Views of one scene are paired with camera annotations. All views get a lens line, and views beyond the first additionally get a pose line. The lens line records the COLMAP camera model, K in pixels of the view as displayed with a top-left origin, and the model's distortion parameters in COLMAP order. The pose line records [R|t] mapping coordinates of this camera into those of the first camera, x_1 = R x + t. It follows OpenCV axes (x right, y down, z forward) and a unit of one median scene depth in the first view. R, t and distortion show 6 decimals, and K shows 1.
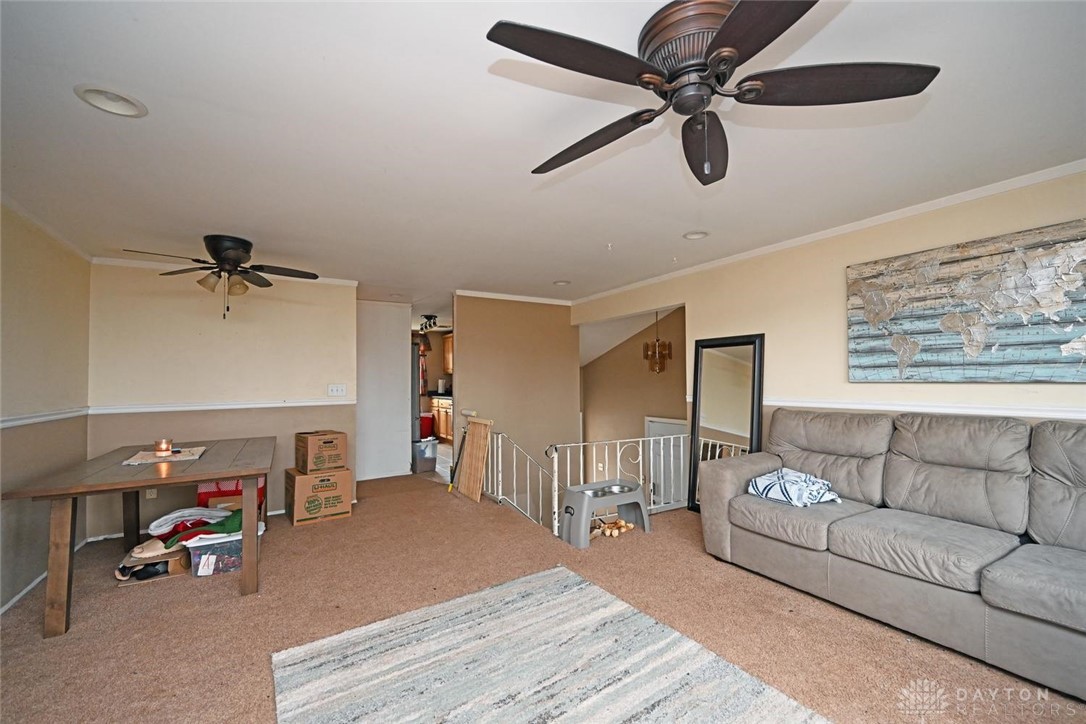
lens RADIAL K [[442.3, 0, 543.0], [0, 442.3, 362.0], [0, 0, 1]] dist [0.001101, 0.000146]
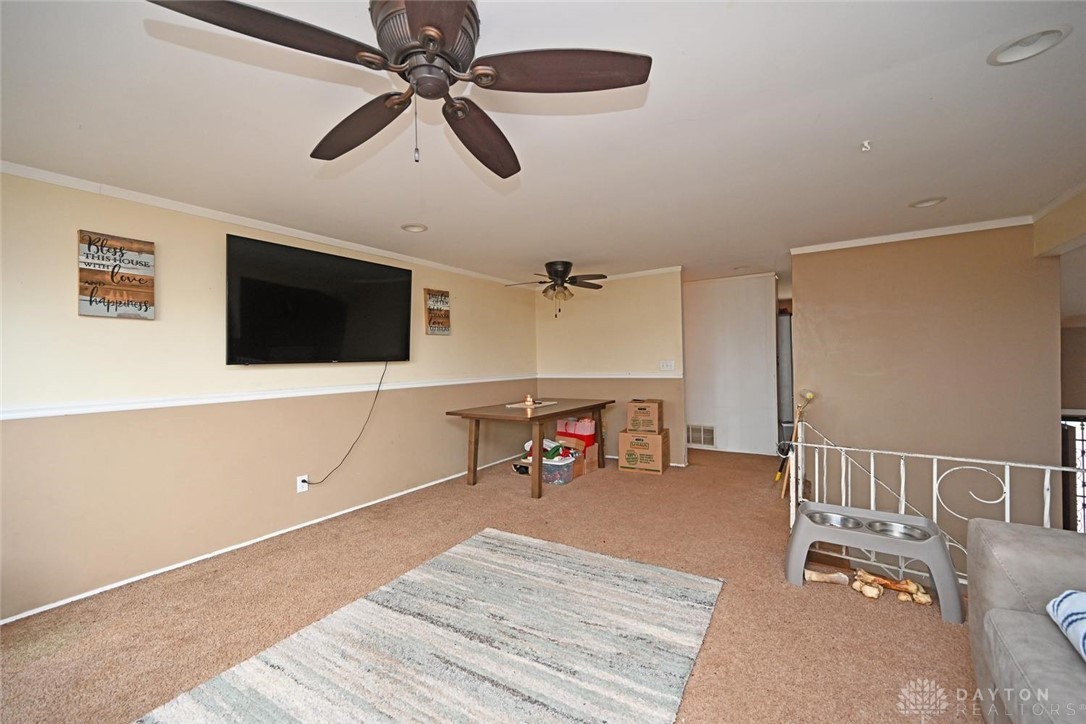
lens RADIAL K [[427.1, 0, 542.3], [0, 427.1, 358.3], [0, 0, 1]] dist [0.000017, 0.000075]
pose [[0.422202, -0.003524, -0.906495, 0.695782], [0.053315, 0.998358, 0.020951, 0.007511], [0.904932, -0.057176, 0.421697, 0.419338]]
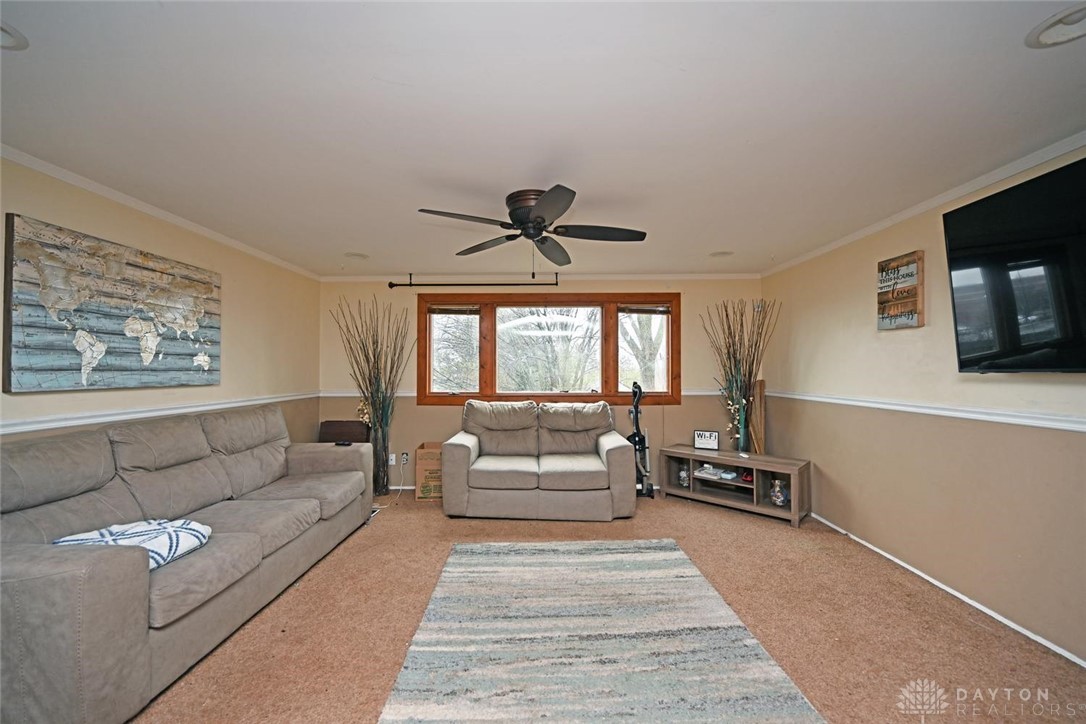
lens RADIAL K [[427.5, 0, 543.0], [0, 427.5, 362.0], [0, 0, 1]] dist [0.000738, 0.000101]
pose [[-0.850675, 0.025073, 0.525094, -0.351411], [-0.006283, 0.998306, -0.057848, 0.038406], [-0.525654, -0.052509, -0.849076, 1.338947]]
